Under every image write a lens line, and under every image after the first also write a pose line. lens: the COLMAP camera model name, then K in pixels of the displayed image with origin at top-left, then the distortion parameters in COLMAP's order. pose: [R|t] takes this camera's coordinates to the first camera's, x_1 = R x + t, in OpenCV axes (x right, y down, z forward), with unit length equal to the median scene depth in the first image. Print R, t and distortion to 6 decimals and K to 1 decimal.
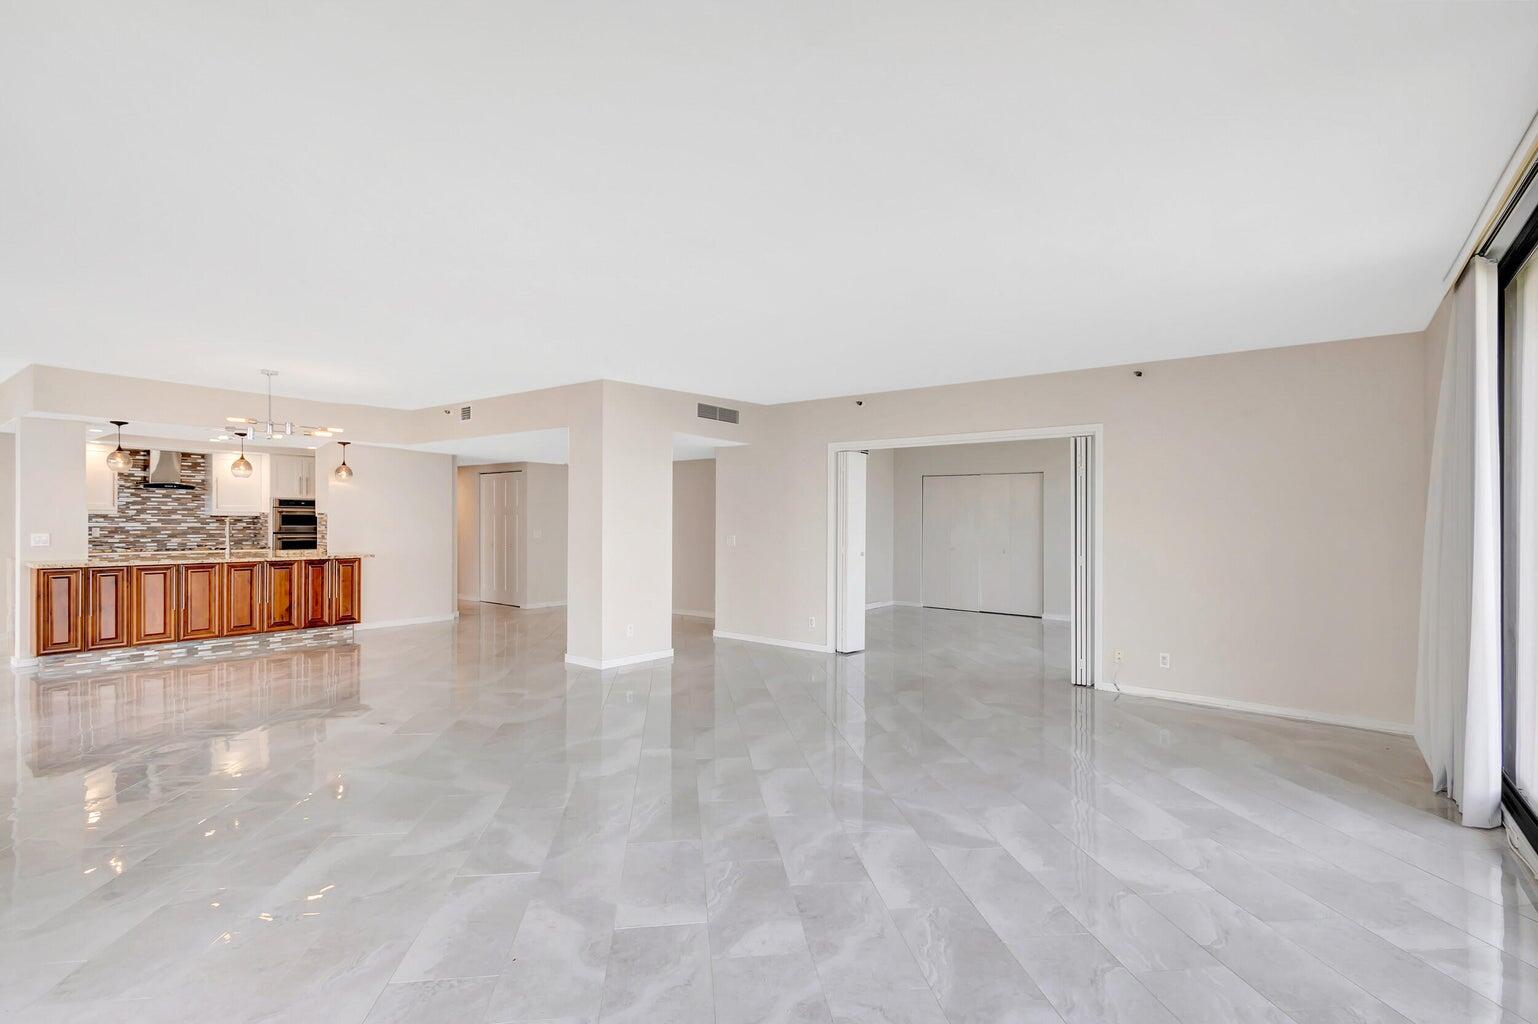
lens RADIAL K [[710.6, 0, 772.2], [0, 710.6, 520.2], [0, 0, 1]] dist [0.019084, -0.000835]
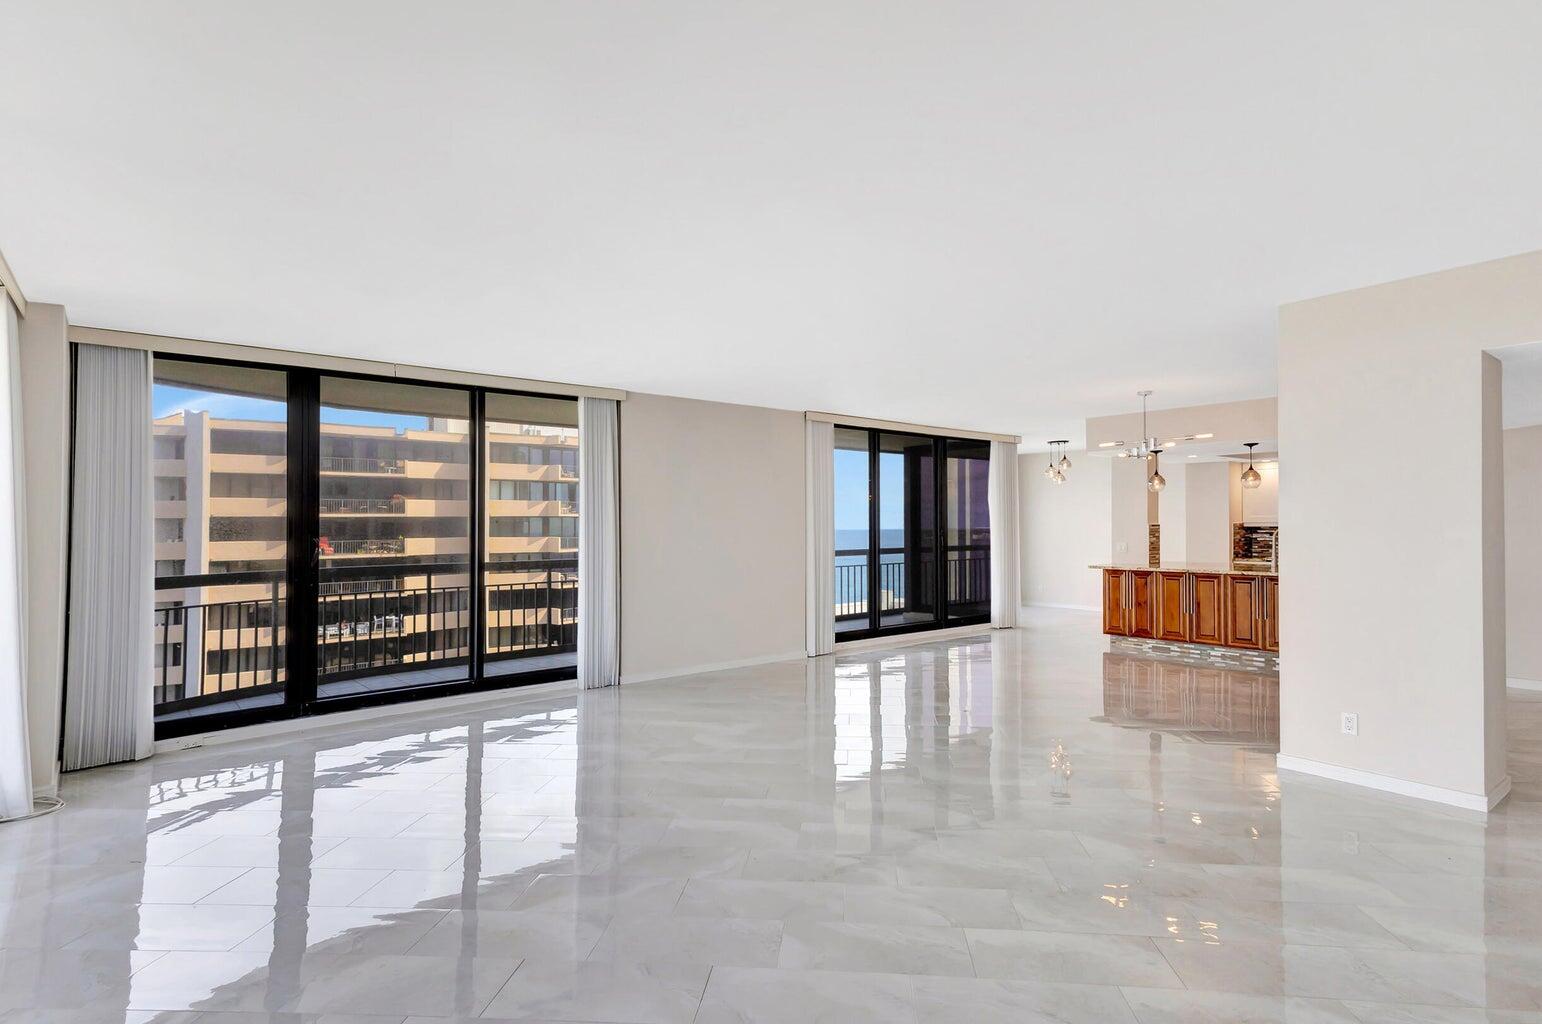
lens RADIAL K [[796.5, 0, 775.2], [0, 796.5, 514.6], [0, 0, 1]] dist [-0.004888, -0.000017]
pose [[-0.217168, -0.027735, -0.975740, 0.487978], [0.000101, 0.999596, -0.028436, 0.007409], [0.976134, -0.006274, -0.217078, 0.631204]]
